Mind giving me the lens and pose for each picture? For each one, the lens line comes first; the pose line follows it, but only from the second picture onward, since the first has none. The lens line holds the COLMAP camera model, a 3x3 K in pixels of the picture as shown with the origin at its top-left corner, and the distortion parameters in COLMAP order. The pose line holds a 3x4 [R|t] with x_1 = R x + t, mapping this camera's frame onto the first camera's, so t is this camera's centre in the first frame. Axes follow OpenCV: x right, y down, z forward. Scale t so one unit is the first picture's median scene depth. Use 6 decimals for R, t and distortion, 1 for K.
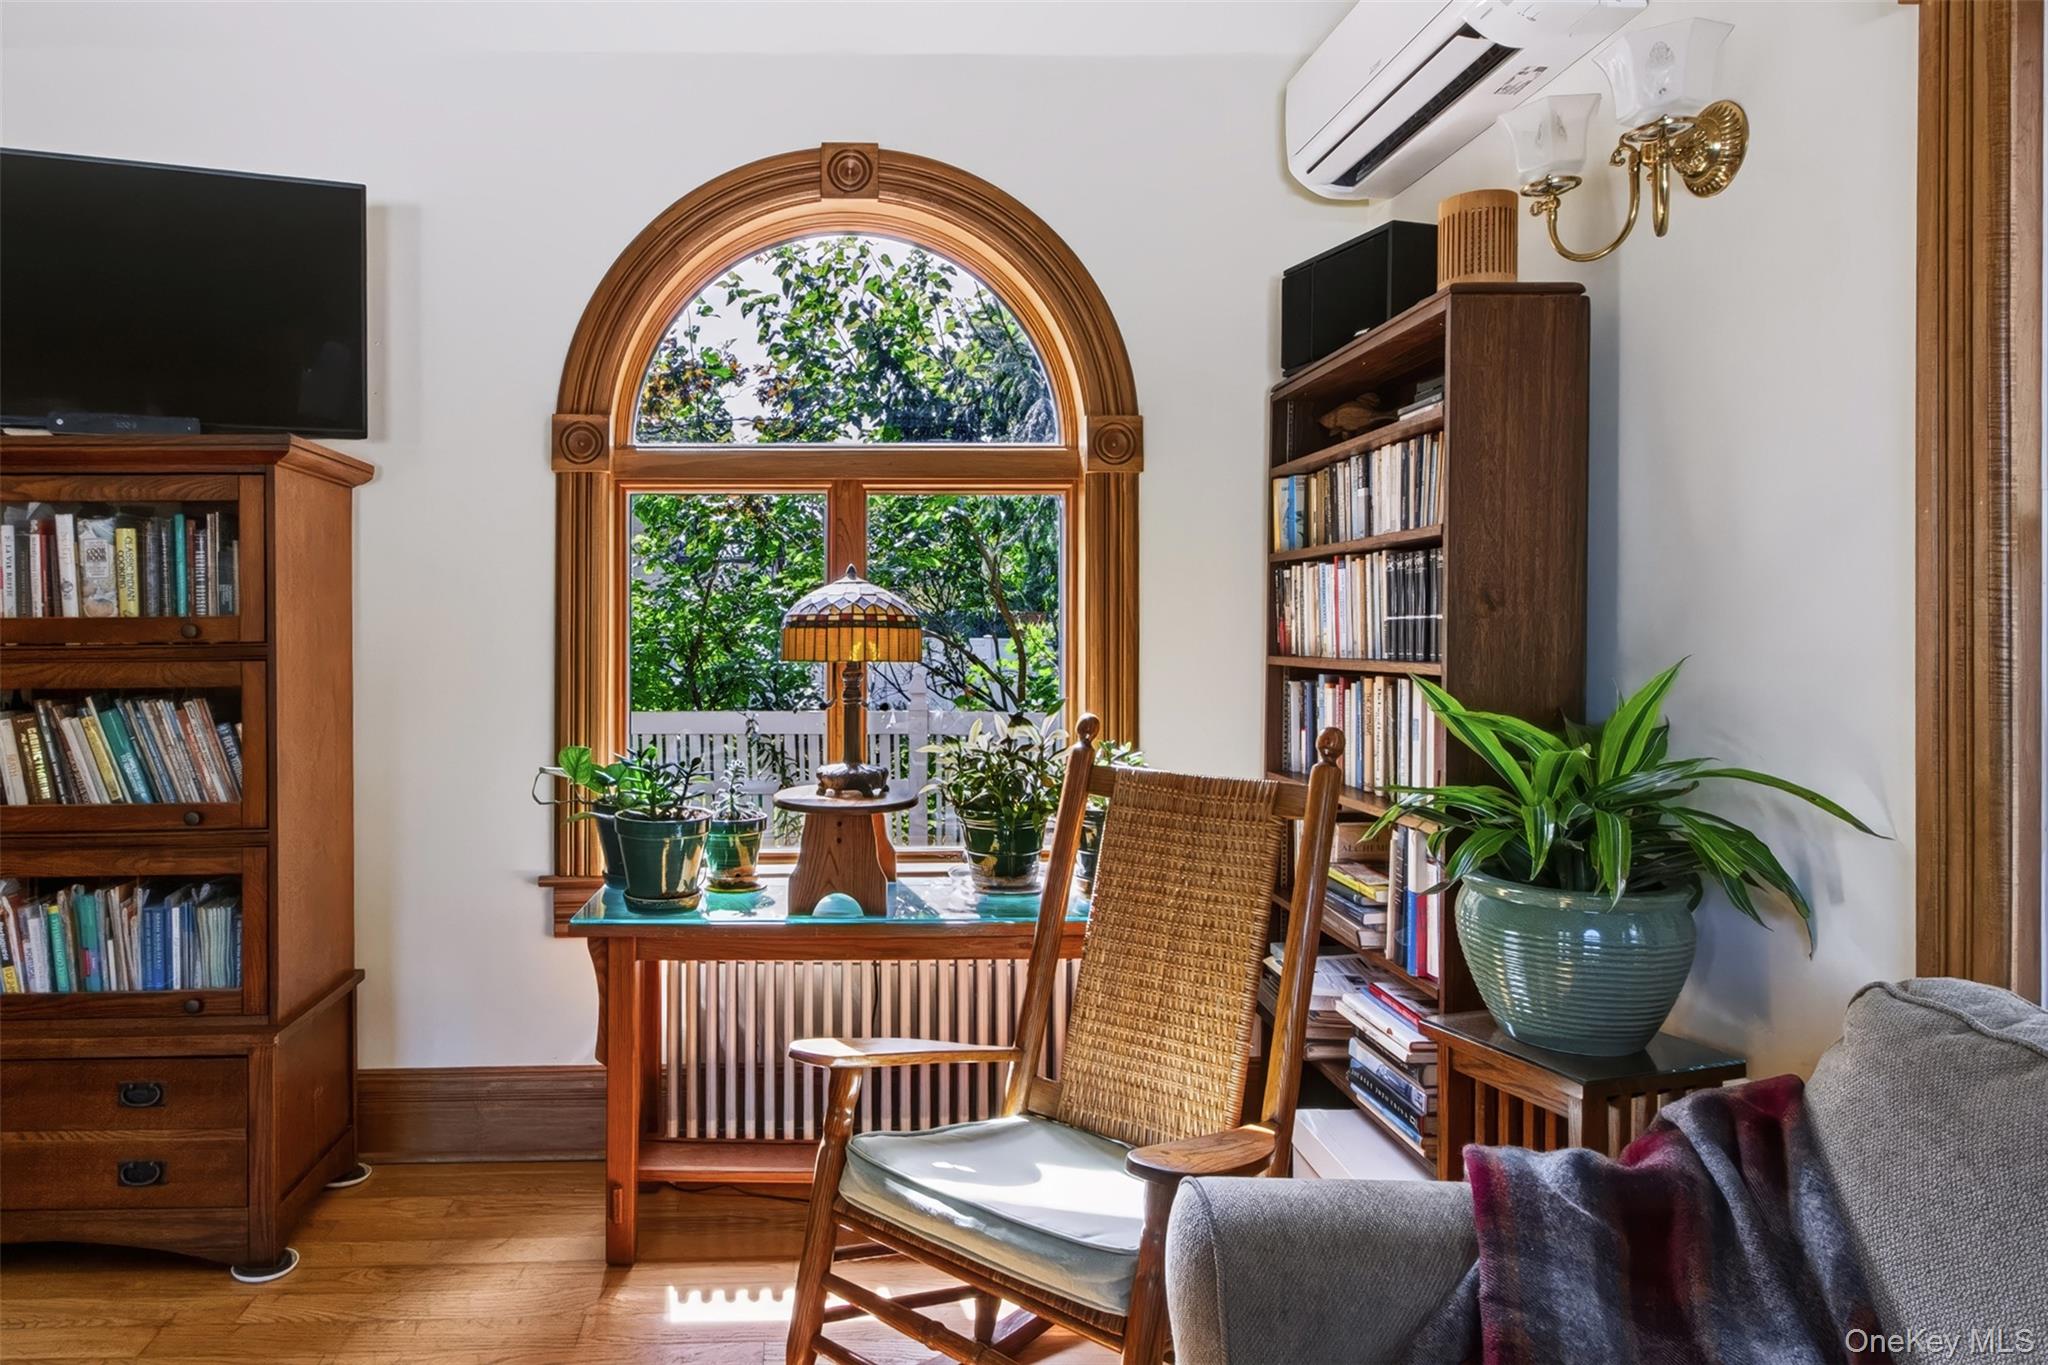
lens RADIAL K [[1128.2, 0, 1024.0], [0, 1128.2, 682.5], [0, 0, 1]] dist [-0.000227, -0.002342]
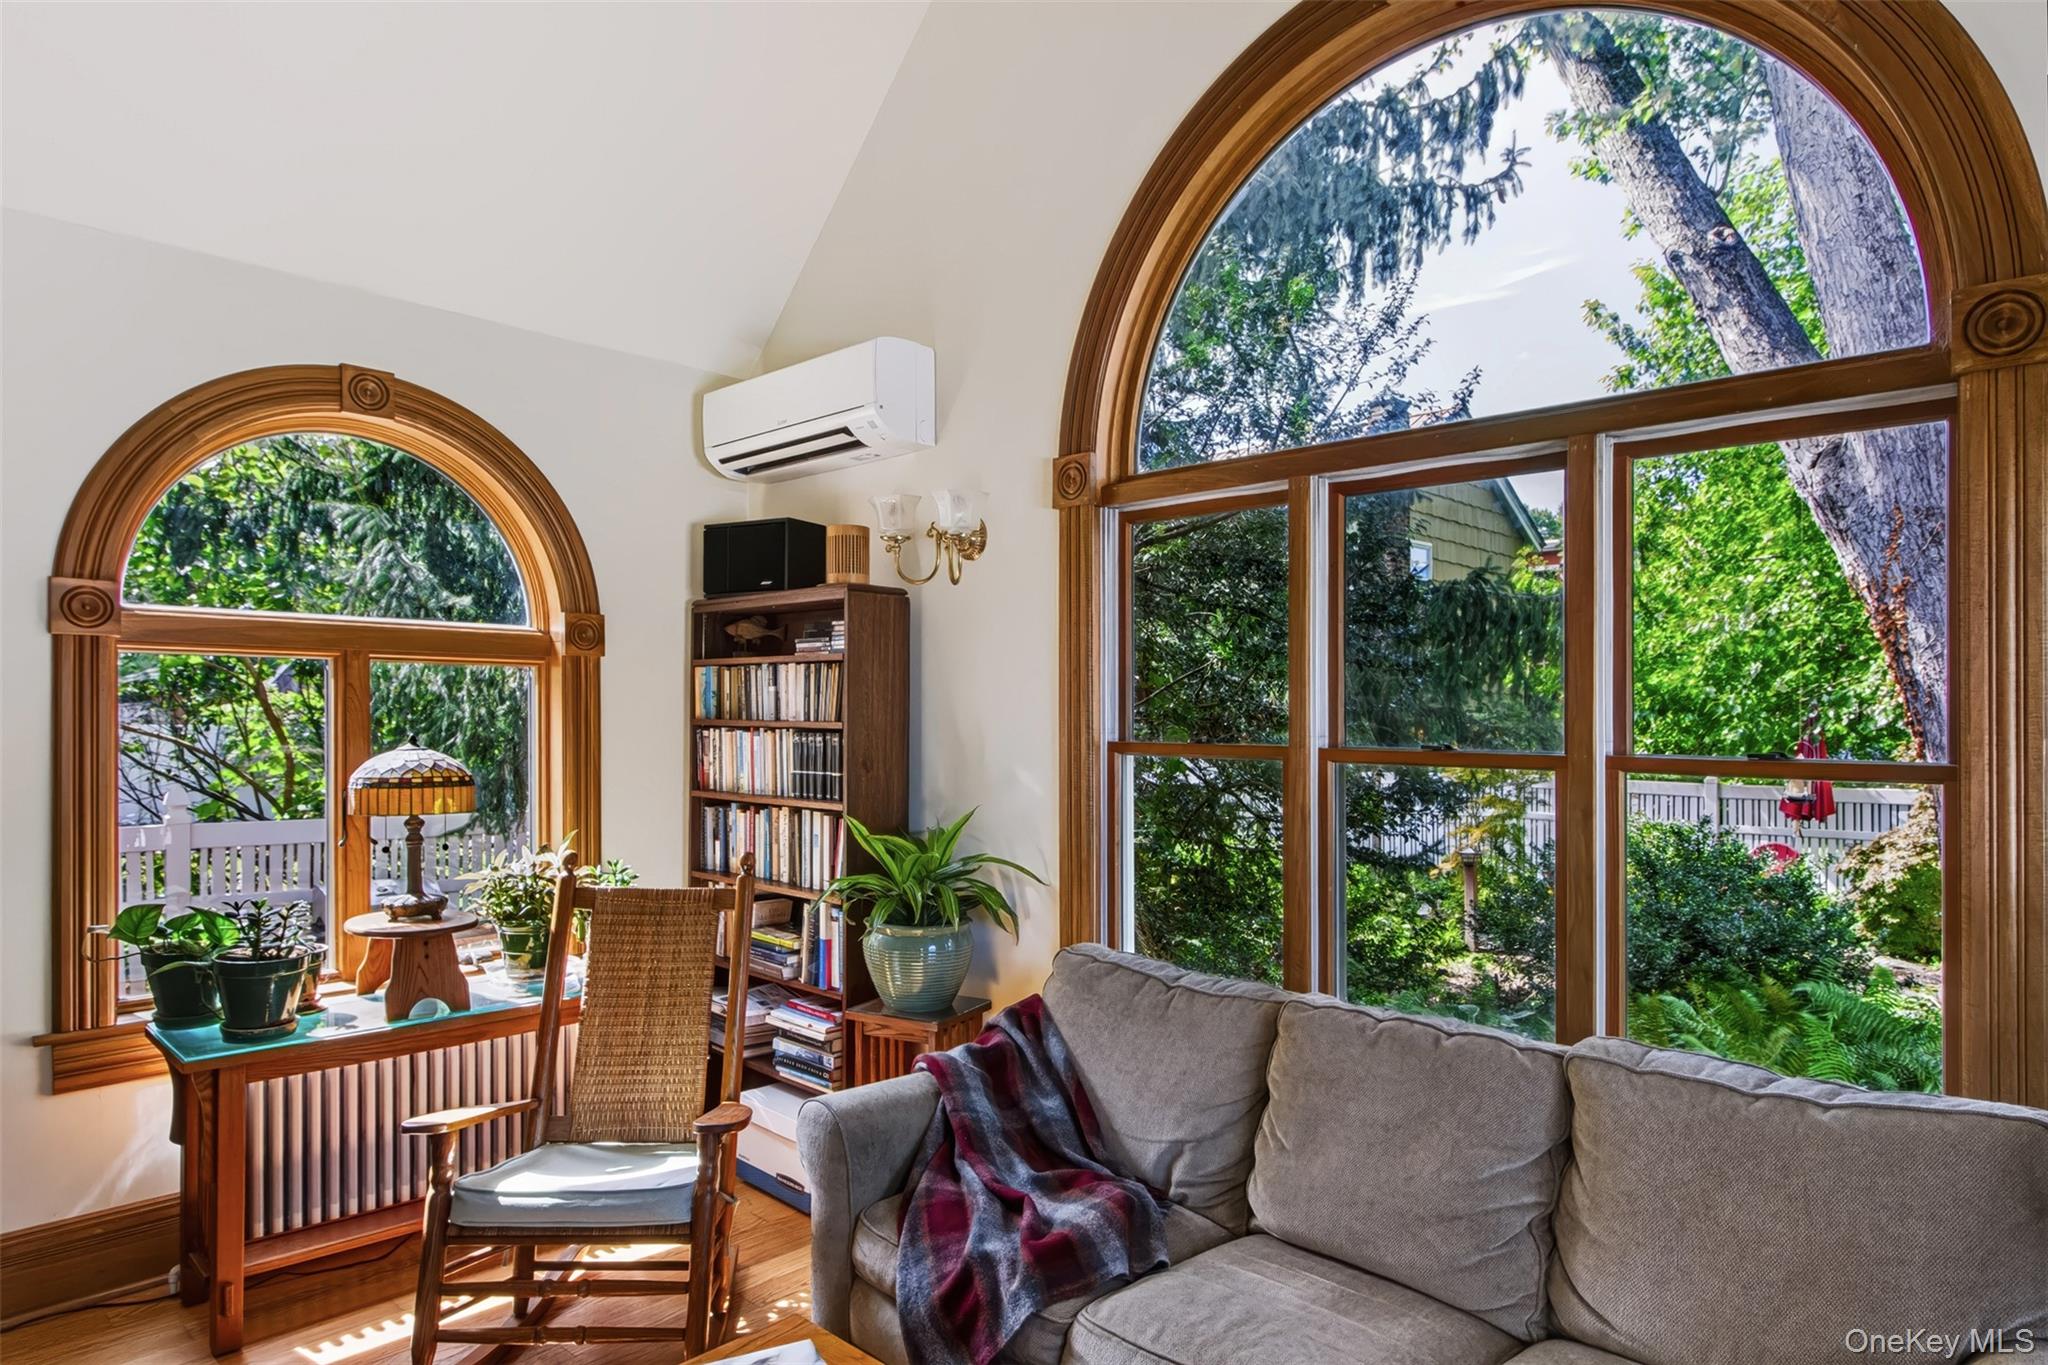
lens RADIAL K [[1231.0, 0, 1024.0], [0, 1231.0, 682.5], [0, 0, 1]] dist [-0.000423, -0.001621]
pose [[0.705374, 0.023263, 0.708454, -0.698810], [0.000372, 0.999449, -0.033189, -0.126423], [-0.708836, 0.023674, 0.704976, -0.478235]]
